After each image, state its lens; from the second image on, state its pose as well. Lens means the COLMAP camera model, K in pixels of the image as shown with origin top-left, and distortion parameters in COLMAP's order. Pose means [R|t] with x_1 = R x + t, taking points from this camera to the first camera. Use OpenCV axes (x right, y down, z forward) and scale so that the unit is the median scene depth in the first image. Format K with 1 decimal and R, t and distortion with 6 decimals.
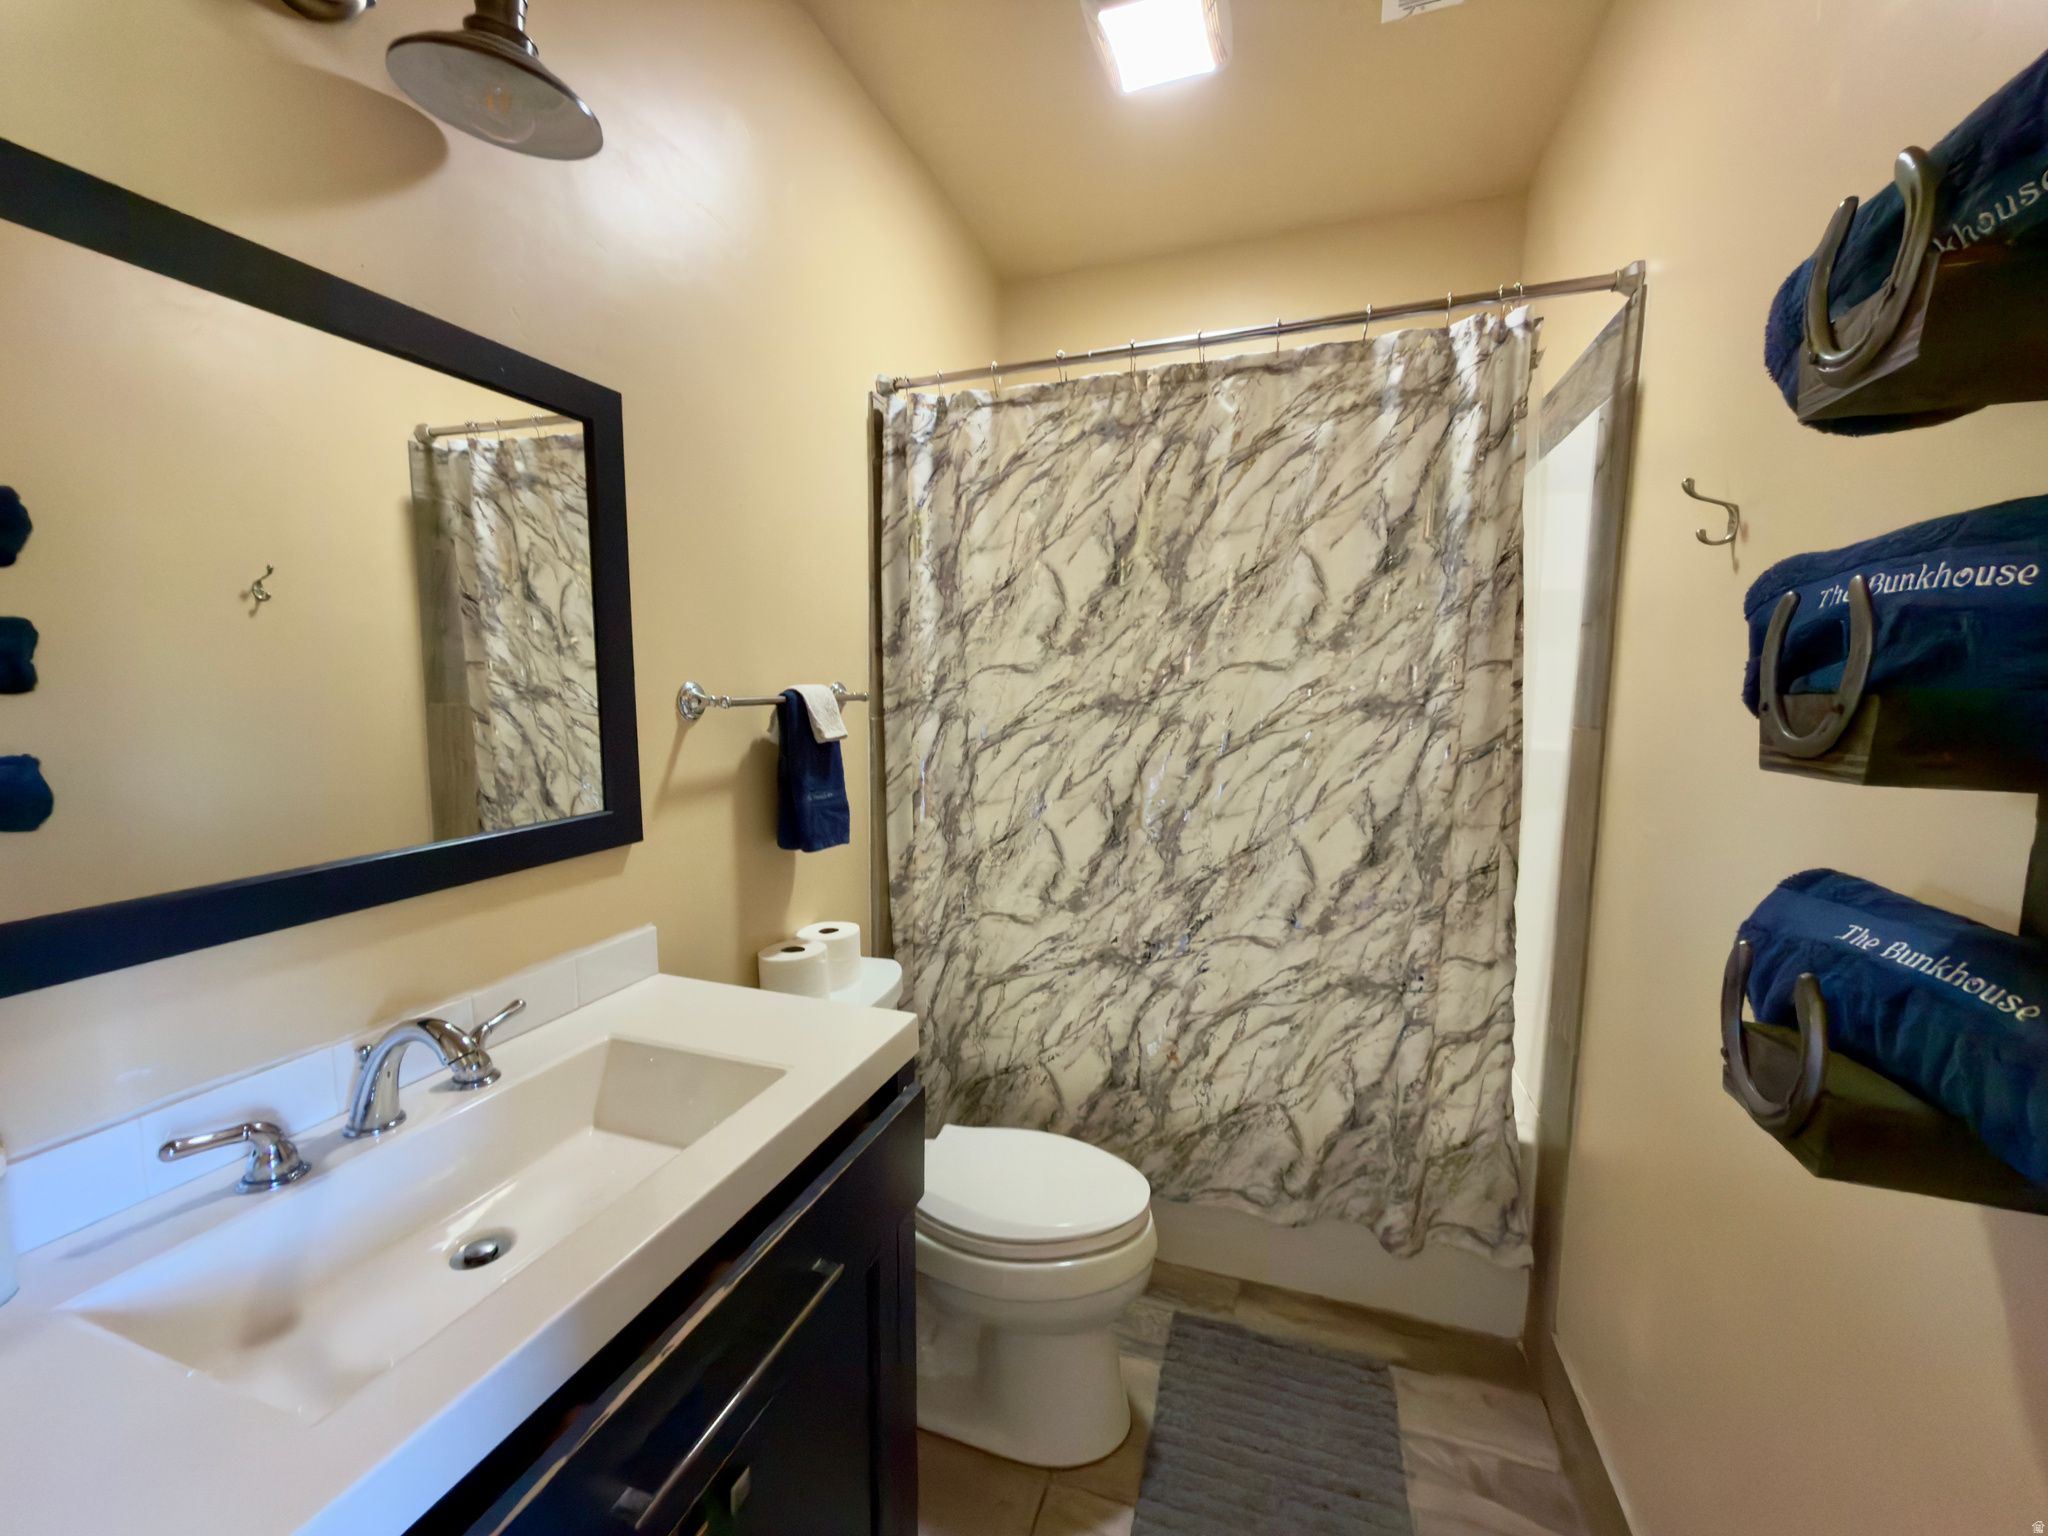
lens RADIAL K [[818.9, 0, 1020.9], [0, 818.9, 756.5], [0, 0, 1]] dist [-0.000770, -0.000068]
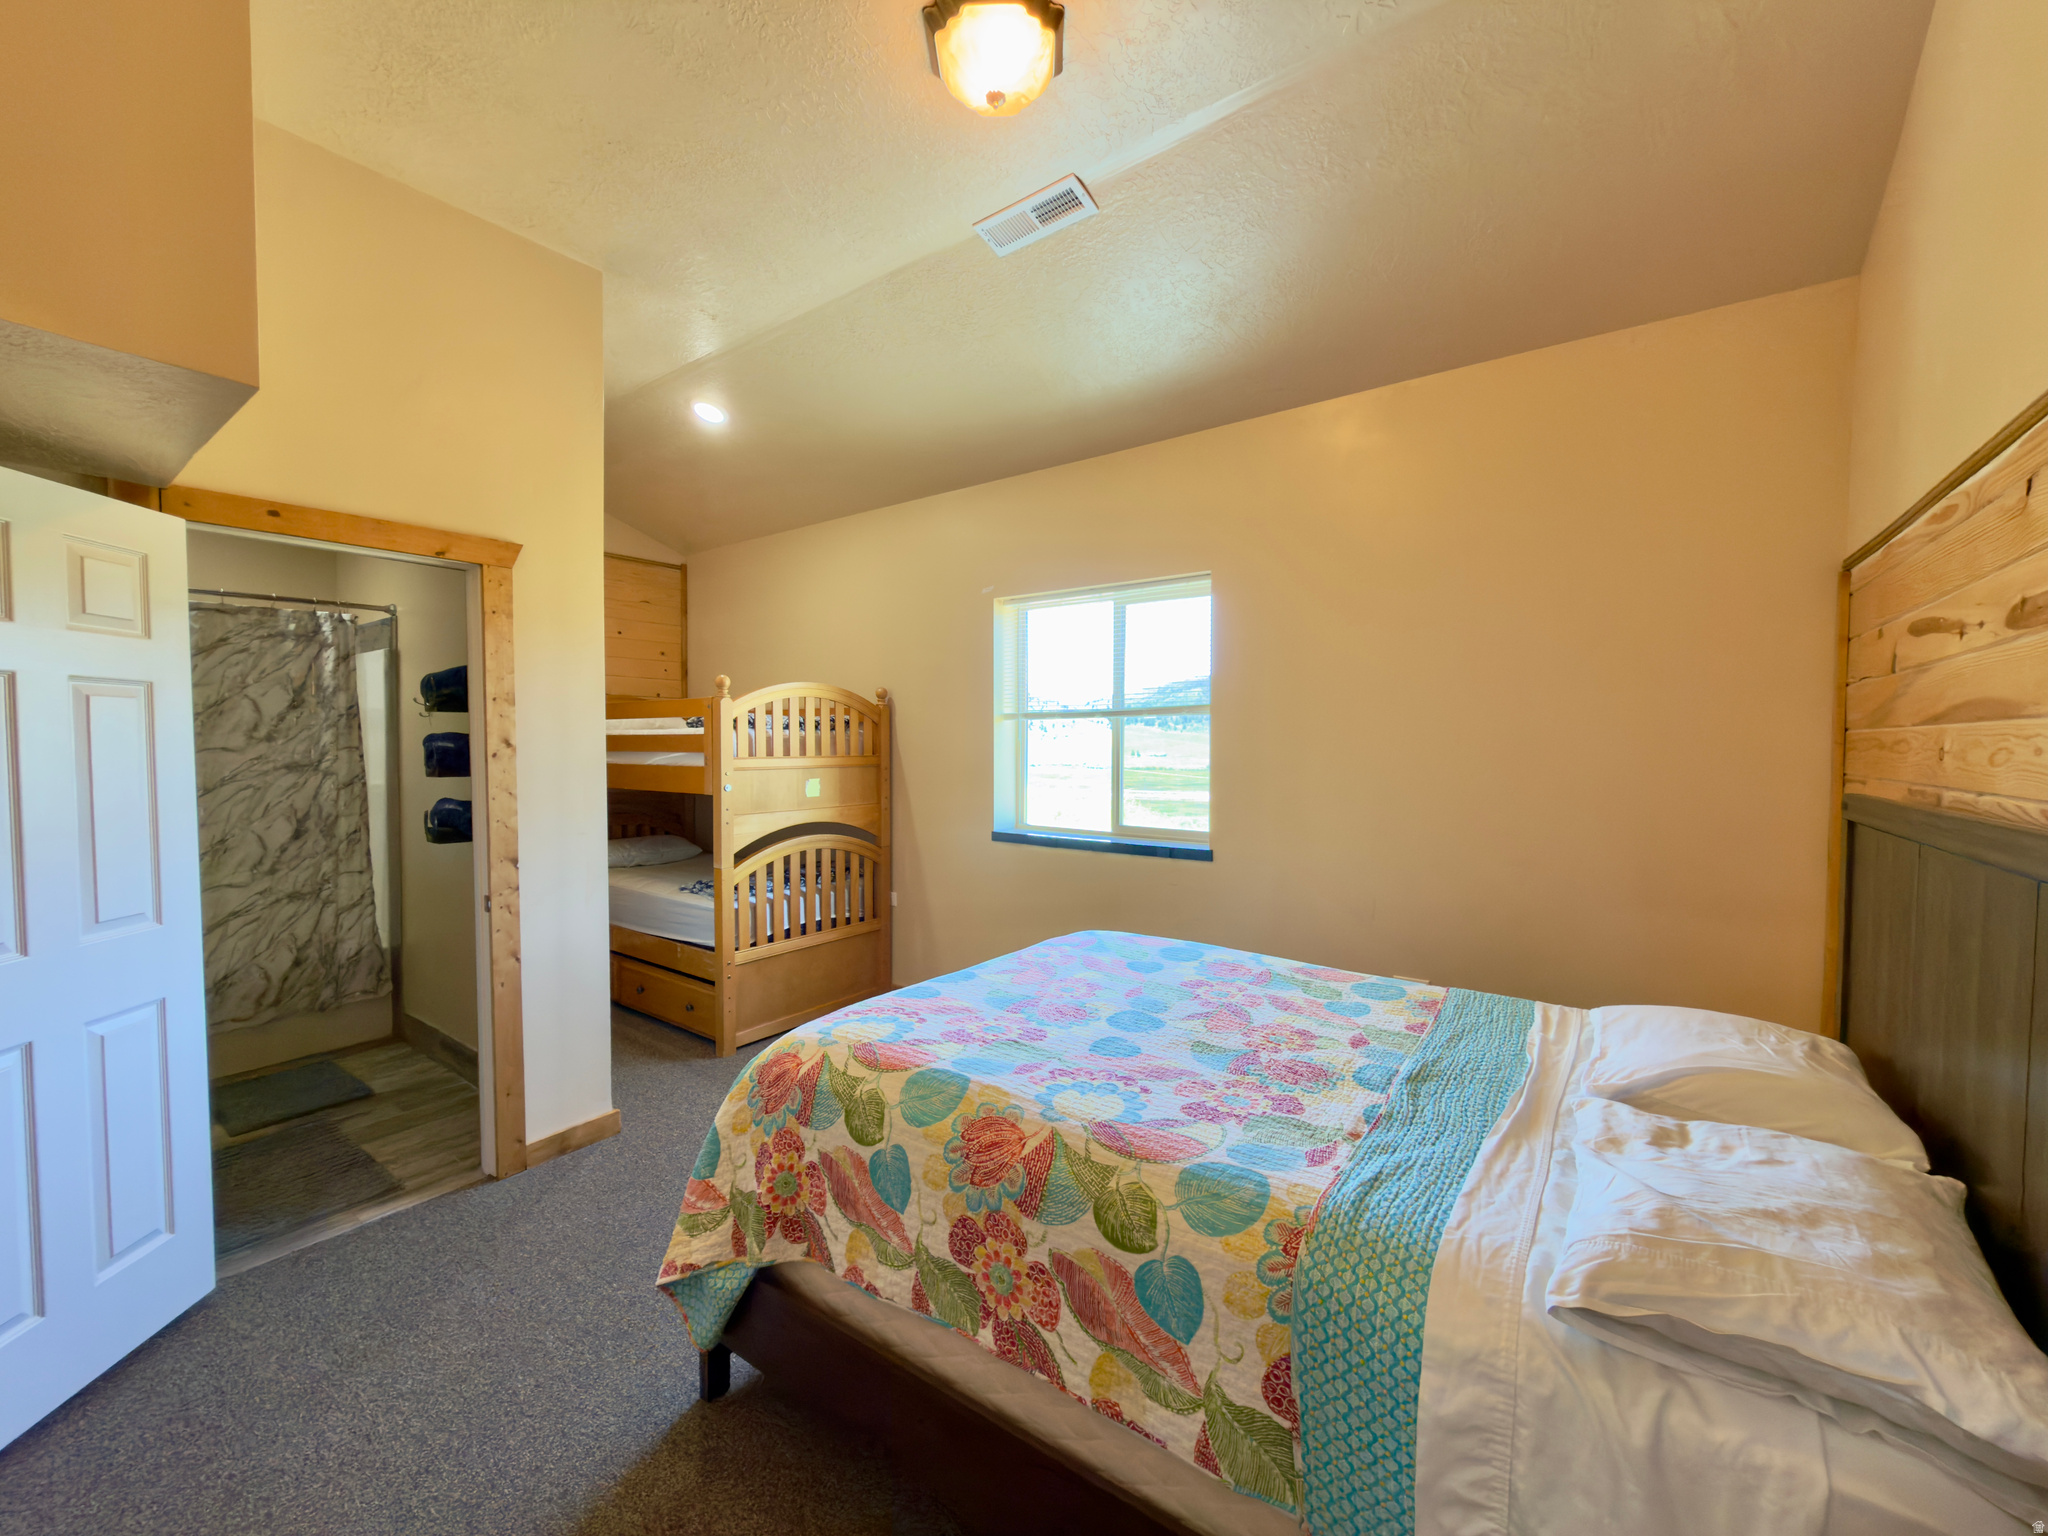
lens RADIAL K [[818.9, 0, 1033.7], [0, 818.9, 782.5], [0, 0, 1]] dist [-0.000770, -0.000068]
pose [[0.296978, -0.055117, 0.953292, -1.122143], [0.083329, 0.996020, 0.031628, 0.081174], [-0.951242, 0.070044, 0.300388, -1.627682]]
